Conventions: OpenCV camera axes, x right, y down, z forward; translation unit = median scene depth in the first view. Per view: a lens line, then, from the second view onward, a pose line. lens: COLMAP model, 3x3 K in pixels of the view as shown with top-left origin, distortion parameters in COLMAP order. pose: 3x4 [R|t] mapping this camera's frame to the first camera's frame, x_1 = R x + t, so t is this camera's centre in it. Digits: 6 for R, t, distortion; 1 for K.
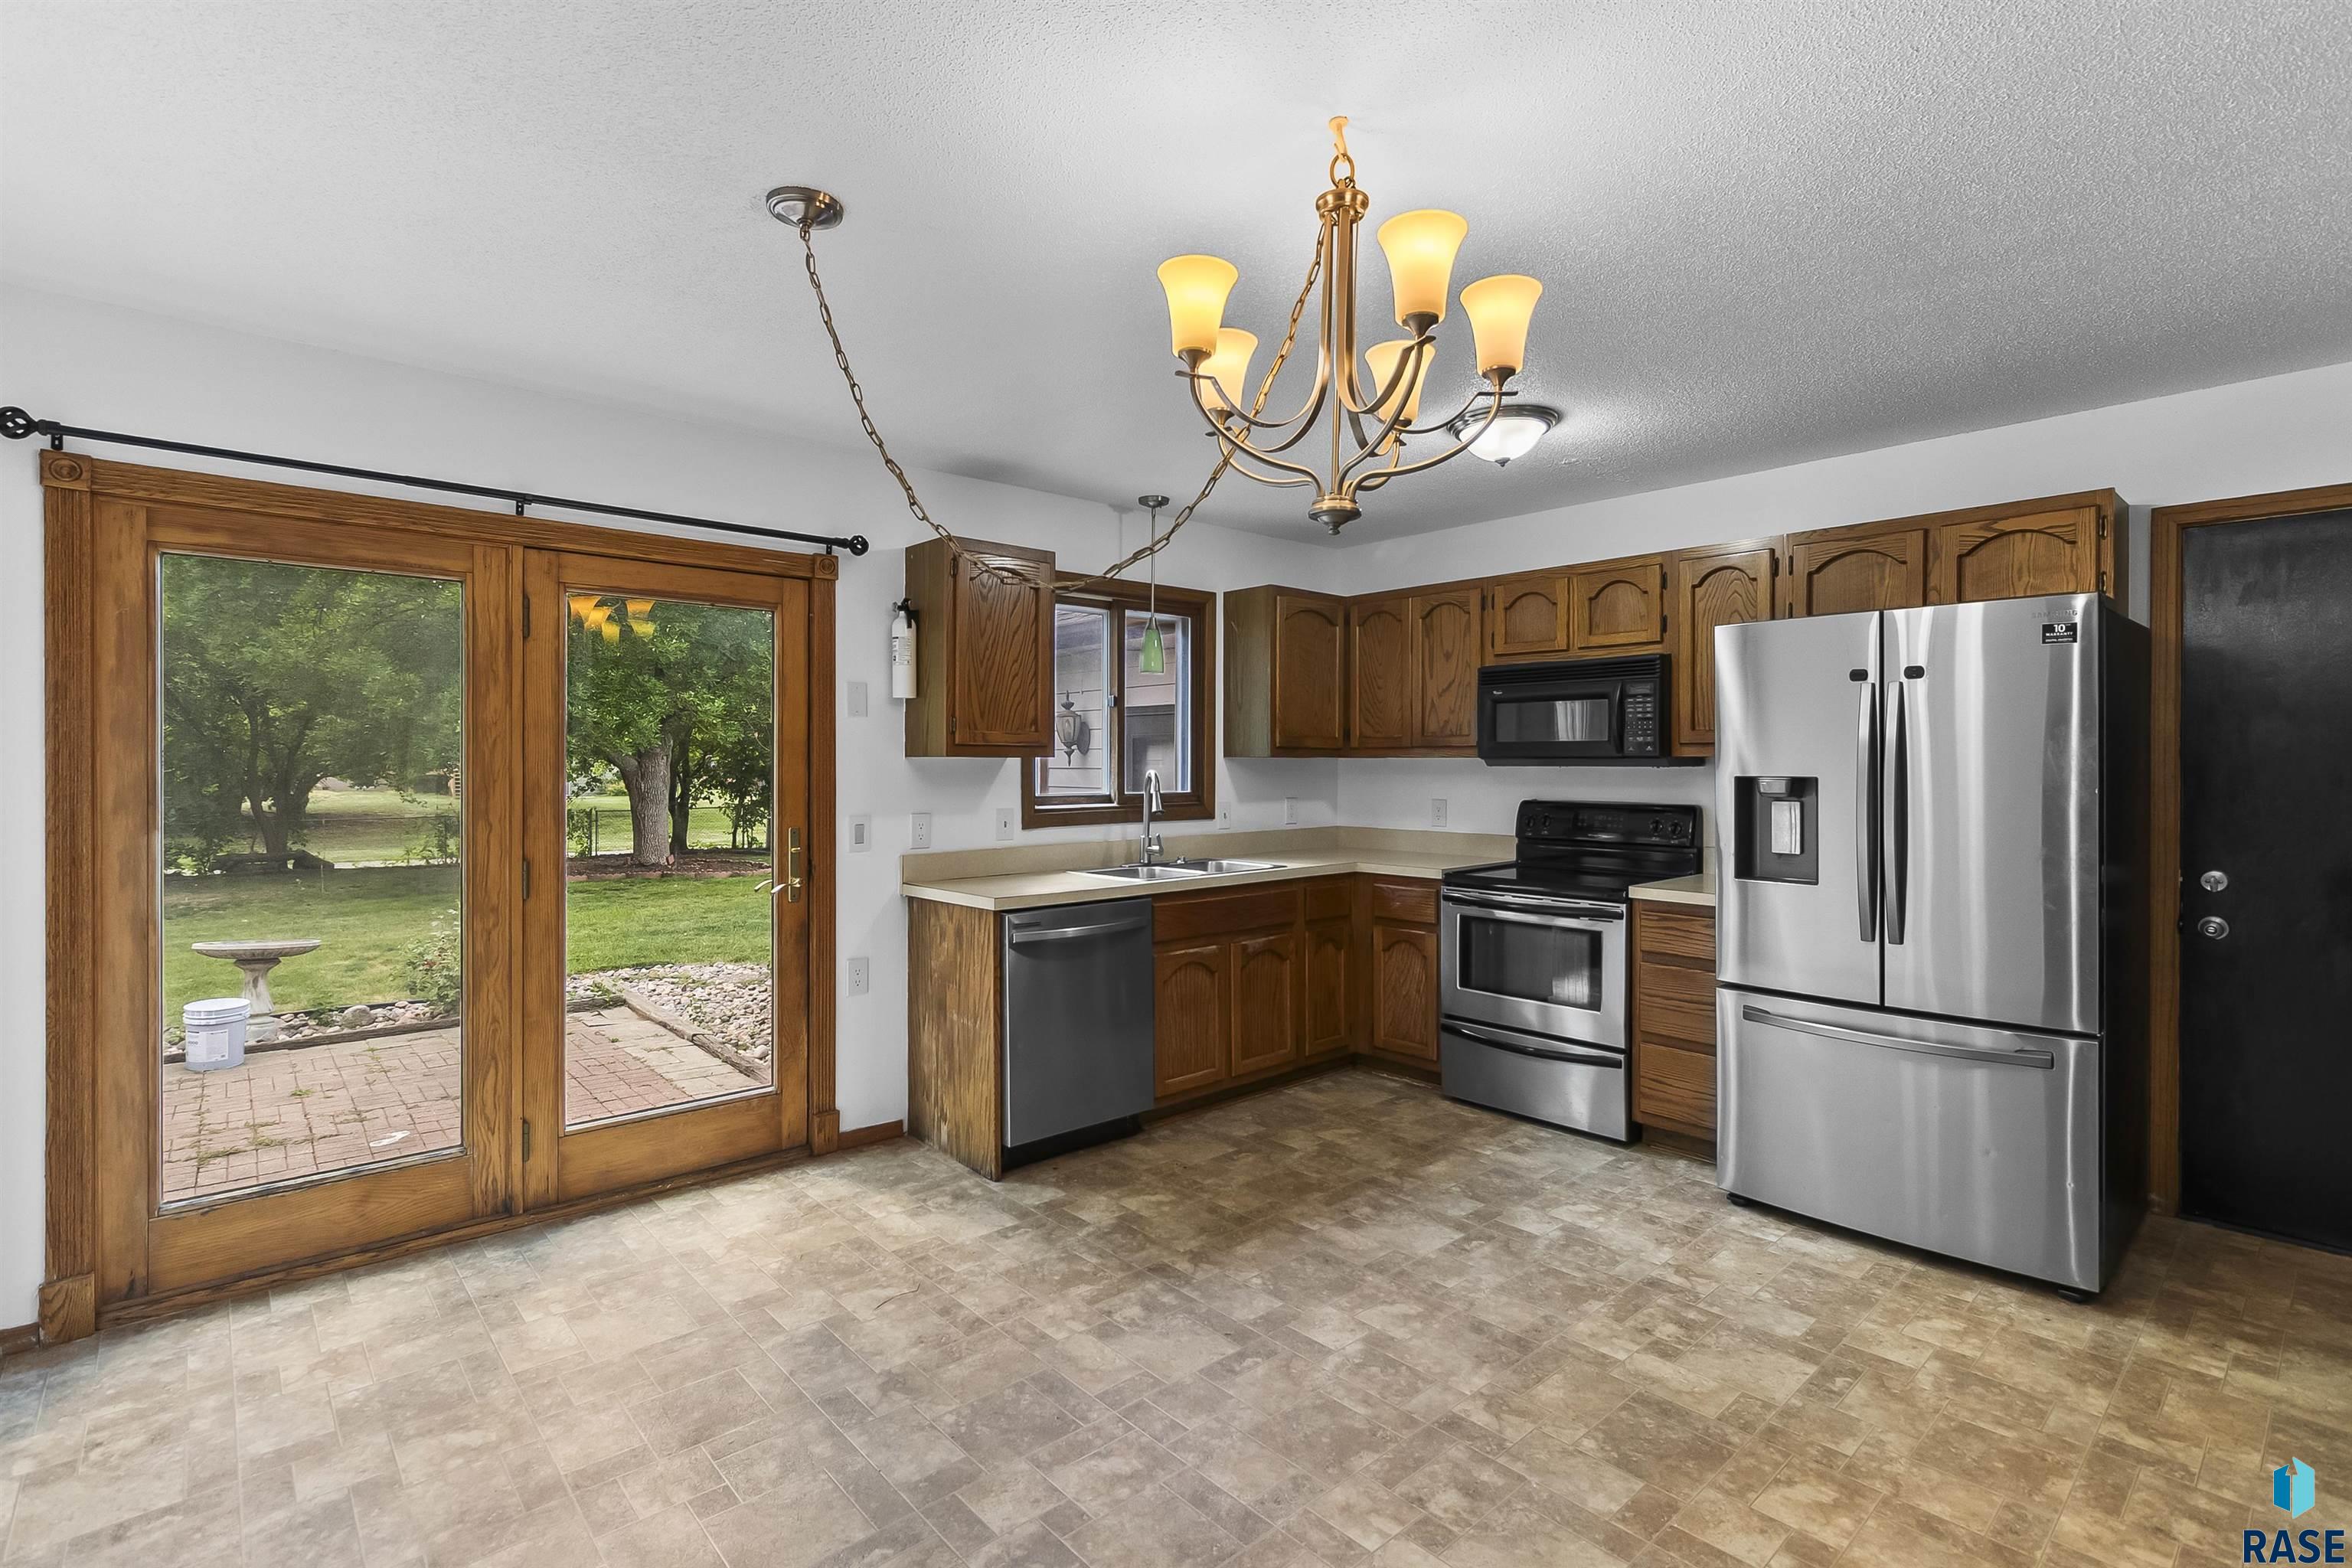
lens RADIAL K [[1119.2, 0, 1185.8], [0, 1119.2, 758.1], [0, 0, 1]] dist [-0.000669, -0.000161]
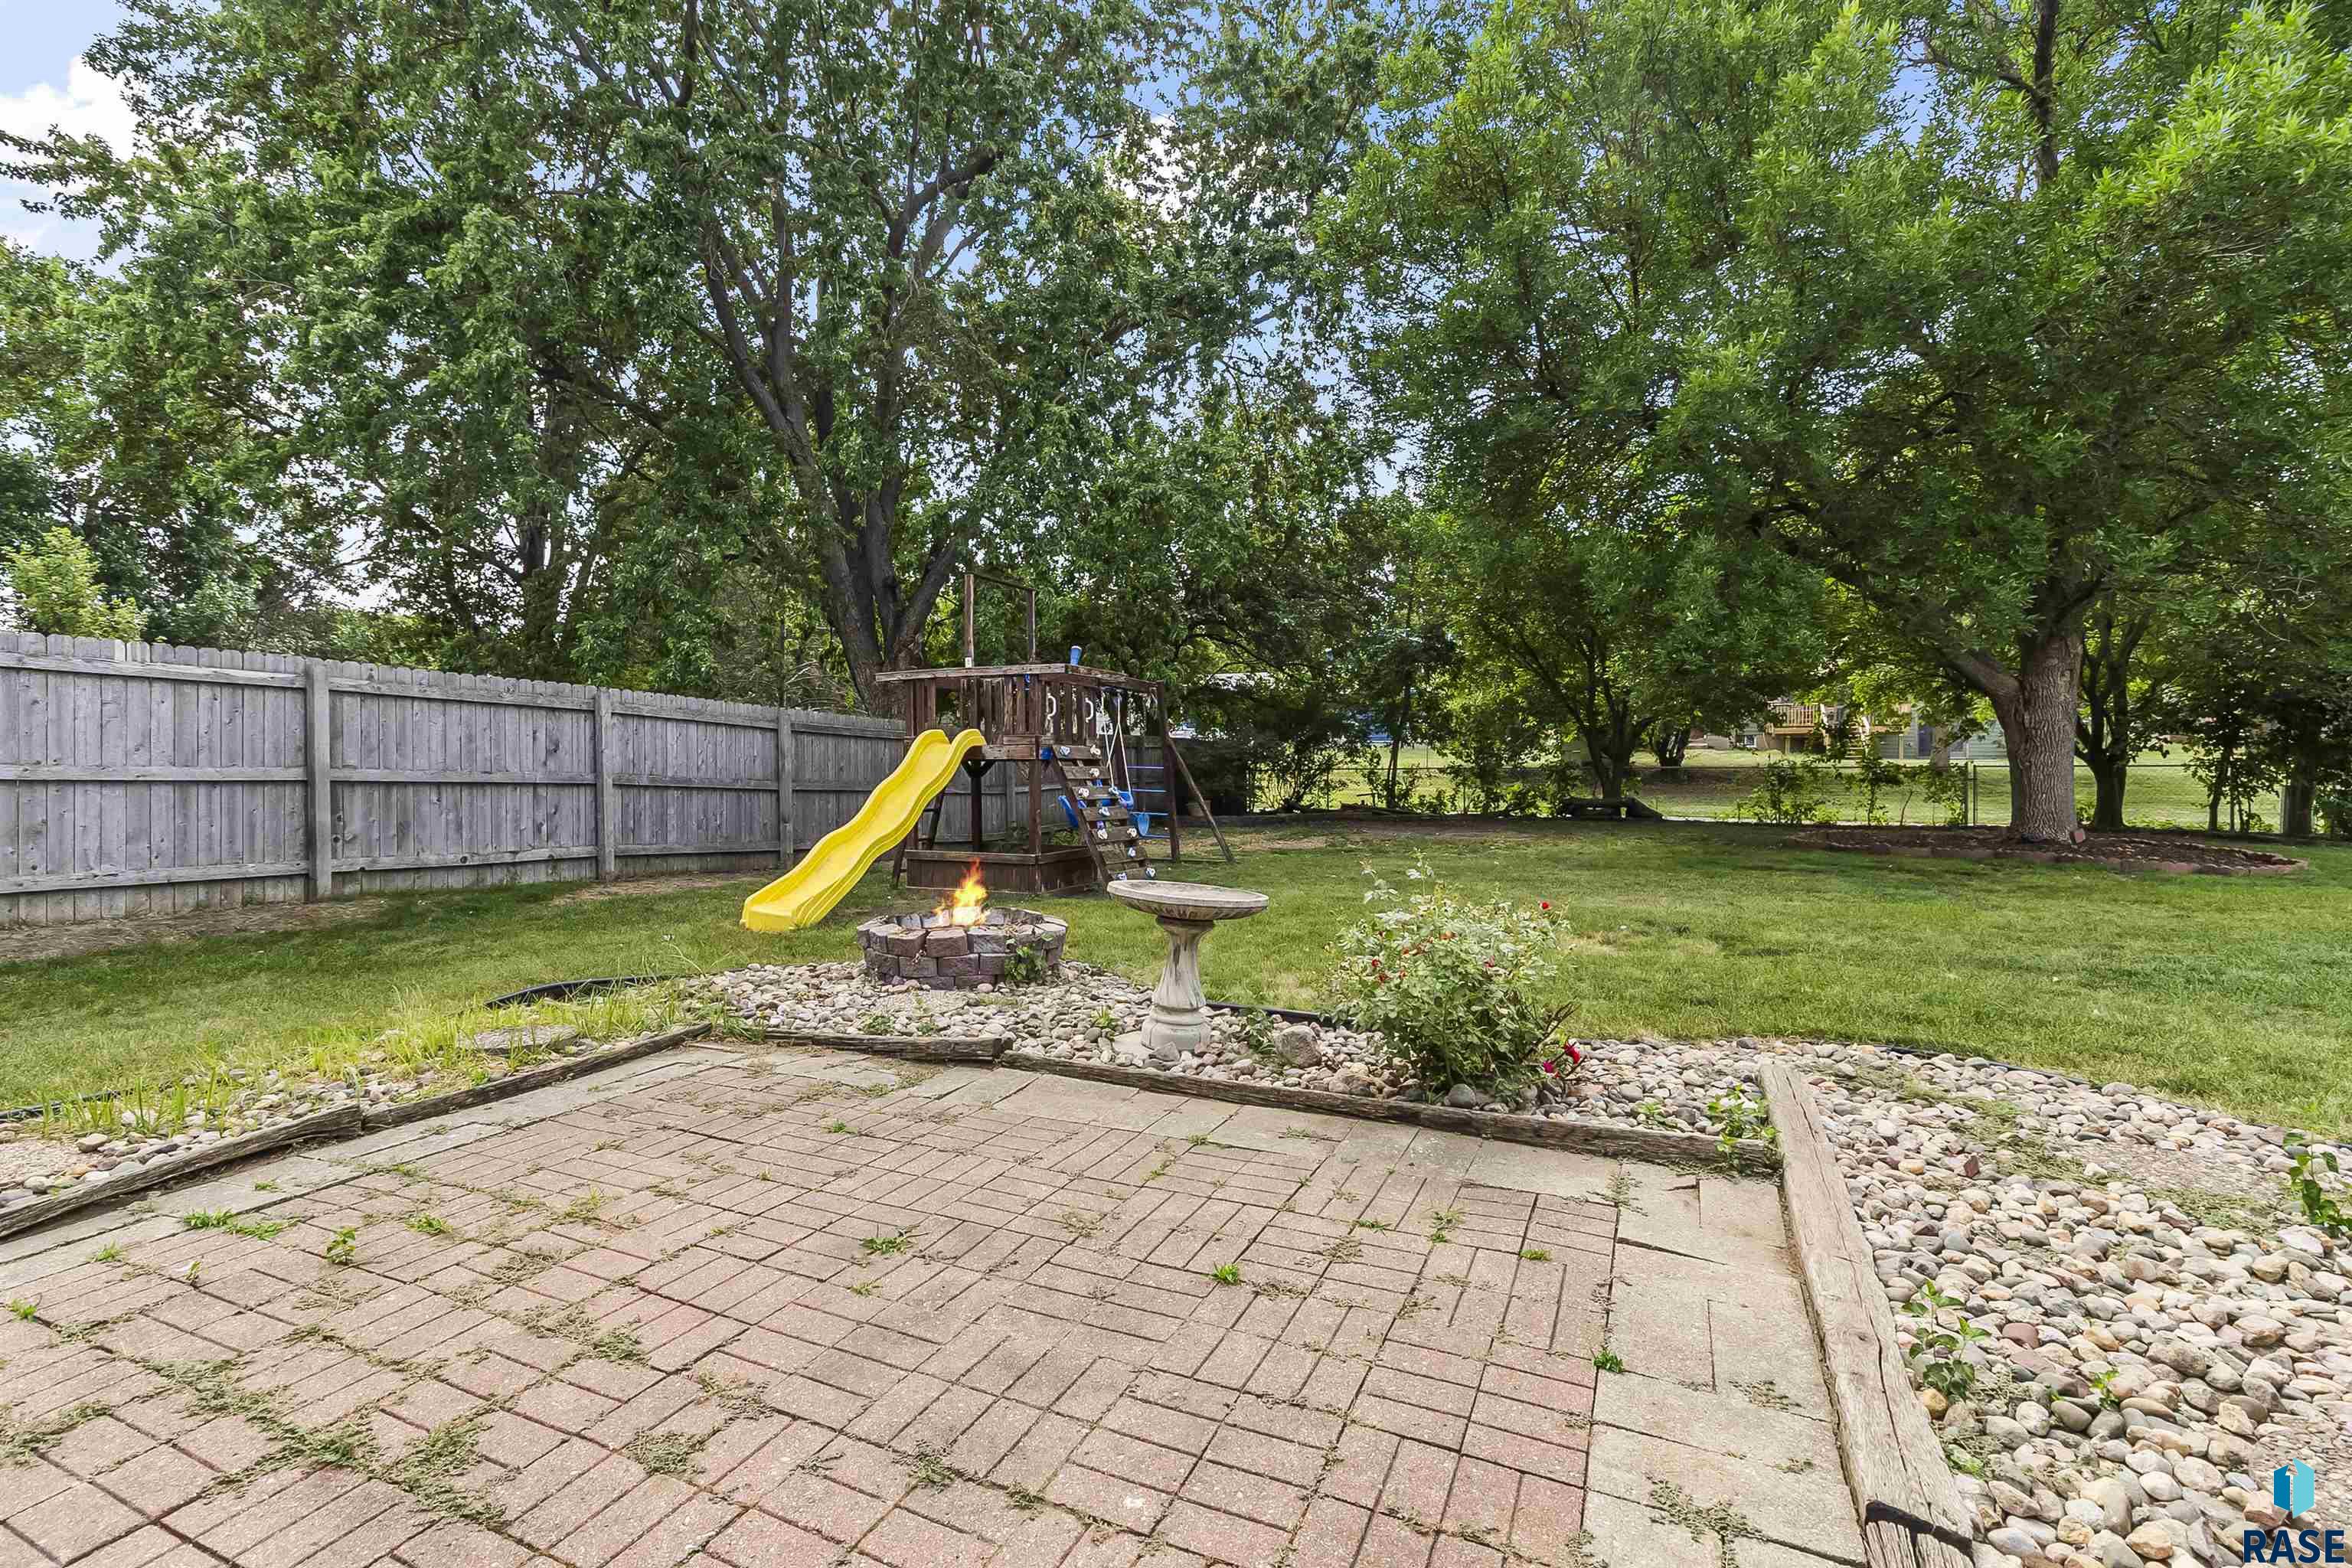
lens RADIAL K [[1088.6, 0, 1173.9], [0, 1088.6, 740.4], [0, 0, 1]] dist [0.000295, -0.000364]
pose [[0.406962, -0.004592, -0.913434, -0.639912], [0.010136, 0.999949, -0.000511, 0.190688], [0.913389, -0.009050, 0.406987, 1.698212]]
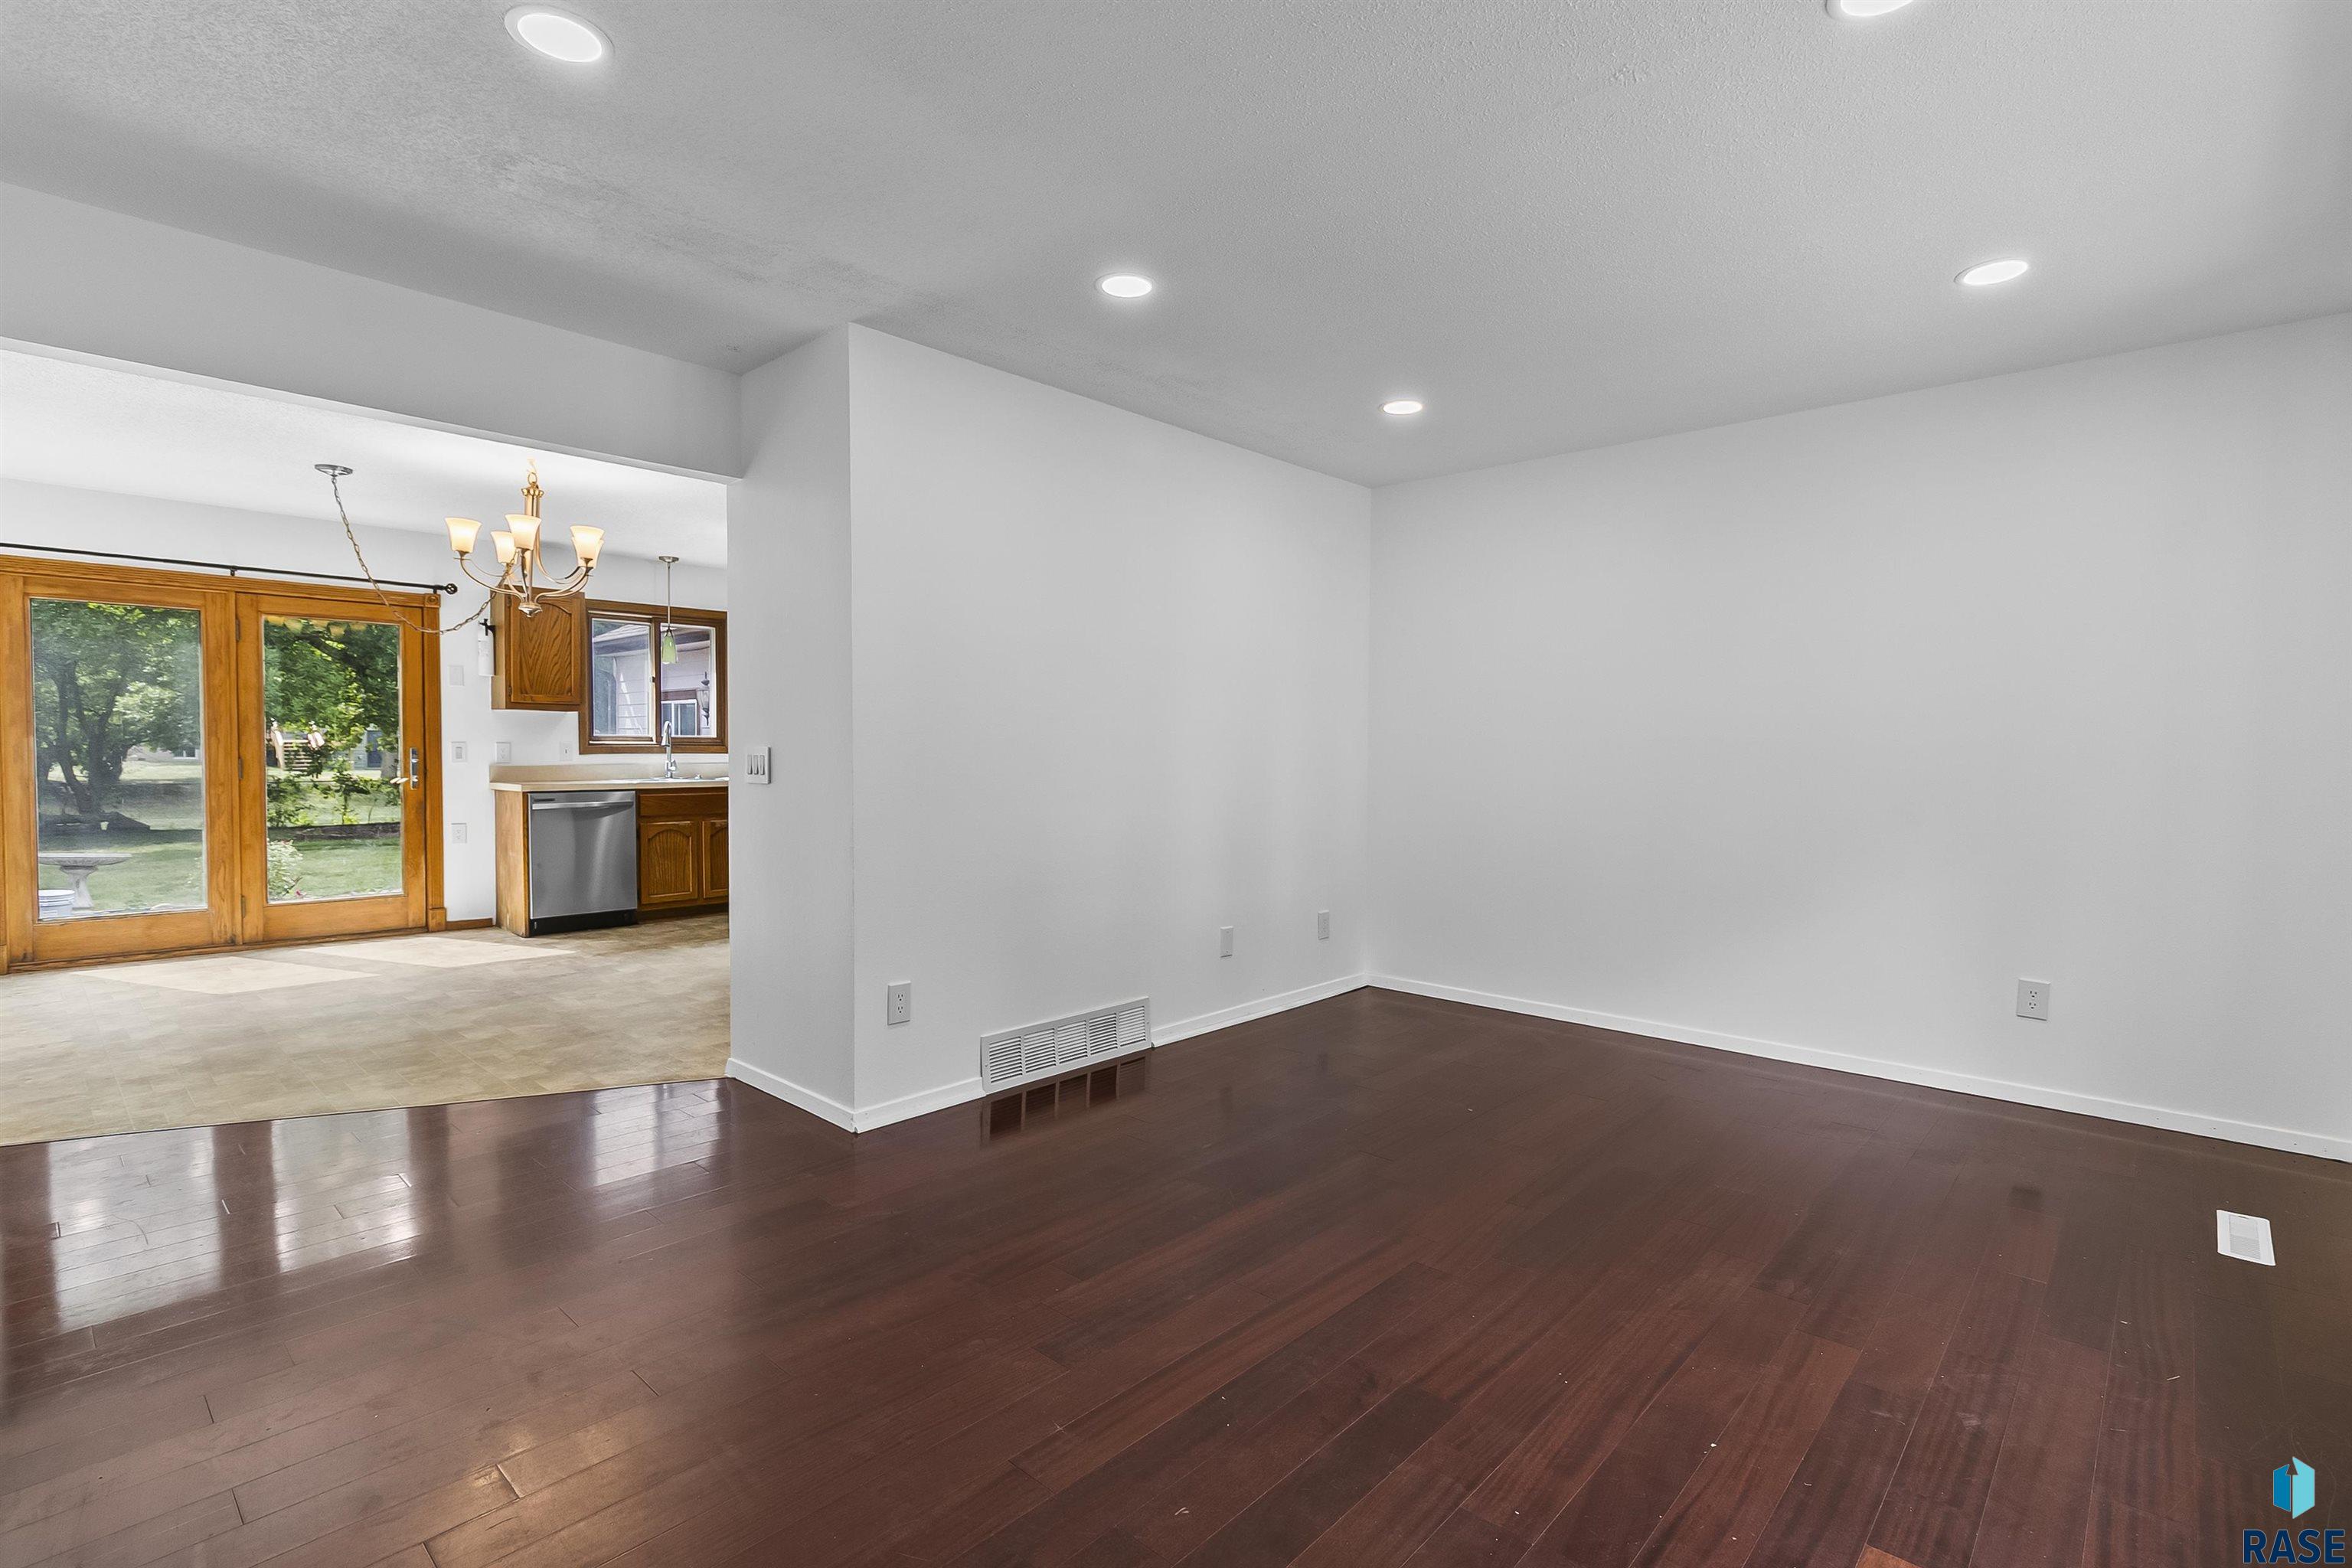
lens RADIAL K [[1089.7, 0, 1173.4], [0, 1089.7, 775.0], [0, 0, 1]] dist [-0.000229, -0.000133]
pose [[0.994704, 0.004304, 0.102695, 0.647488], [-0.007657, 0.999450, 0.032272, 0.038483], [-0.102500, -0.032888, 0.994189, -0.814918]]
